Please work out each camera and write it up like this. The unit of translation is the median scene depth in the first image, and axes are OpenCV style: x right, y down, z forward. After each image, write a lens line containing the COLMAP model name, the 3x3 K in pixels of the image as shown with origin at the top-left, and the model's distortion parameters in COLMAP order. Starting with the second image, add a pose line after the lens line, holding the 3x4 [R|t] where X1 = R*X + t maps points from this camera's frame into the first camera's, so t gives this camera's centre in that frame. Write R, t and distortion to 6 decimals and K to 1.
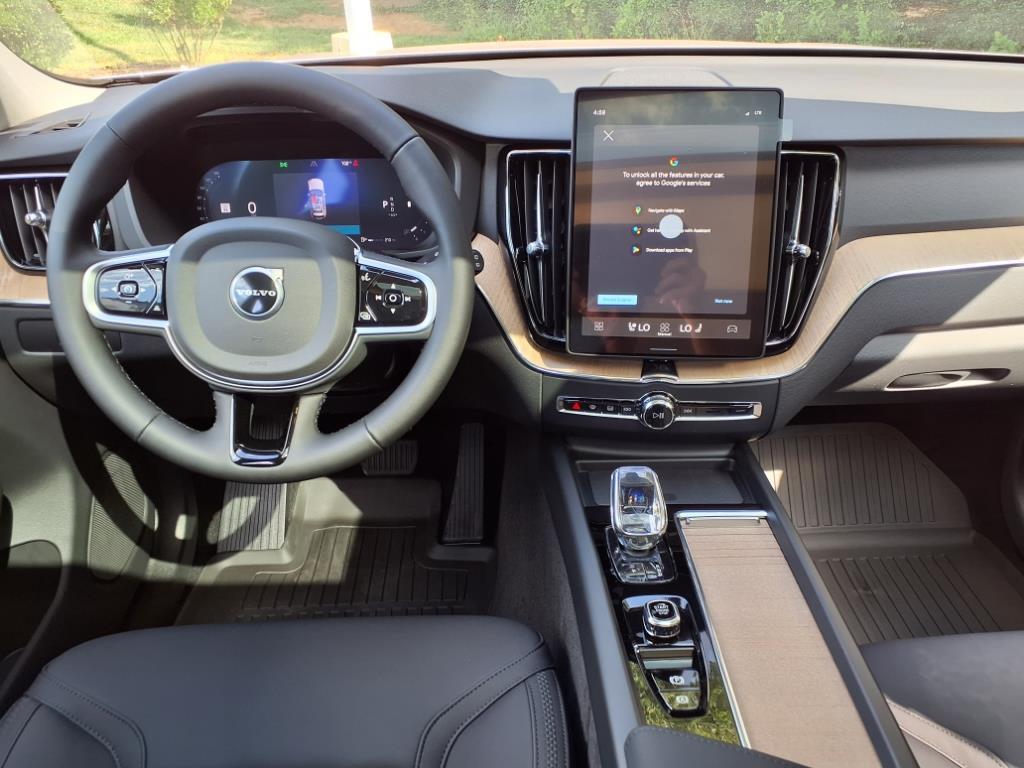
lens RADIAL K [[835.2, 0, 506.5], [0, 835.2, 389.5], [0, 0, 1]] dist [0.073795, -0.097445]
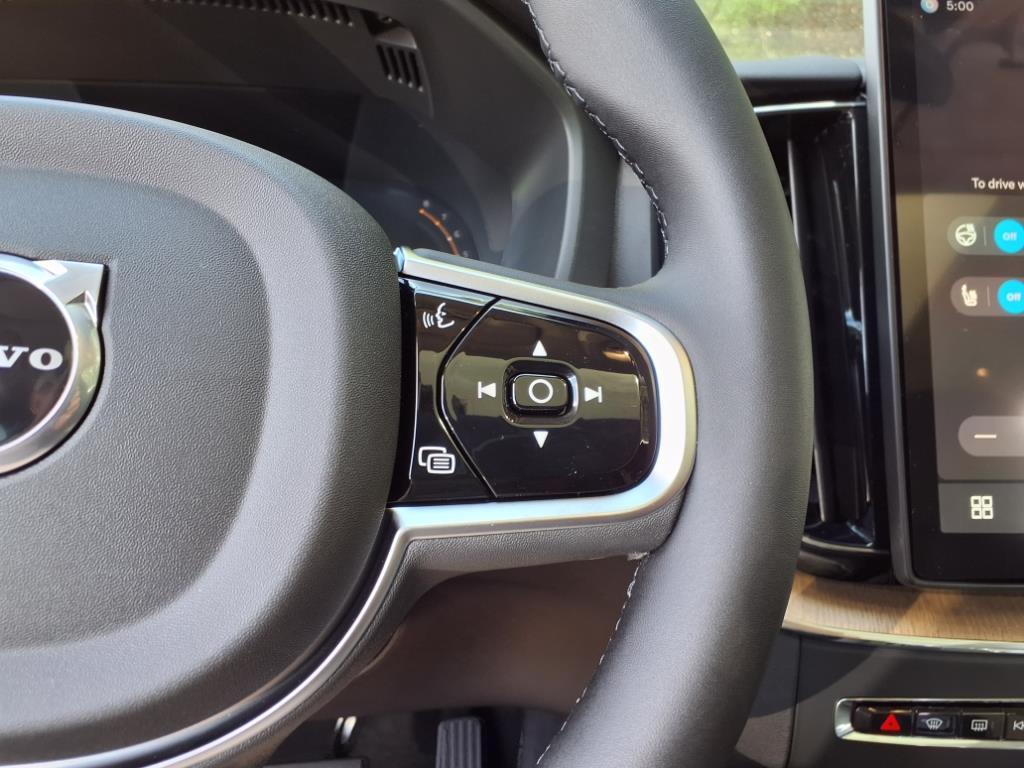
lens RADIAL K [[835.2, 0, 514.3], [0, 835.2, 375.2], [0, 0, 1]] dist [0.073795, -0.097445]
pose [[0.990213, 0.000188, 0.139561, -0.154410], [0.038613, 0.960593, -0.275262, -0.035375], [-0.134113, 0.277957, 0.951185, 0.637674]]
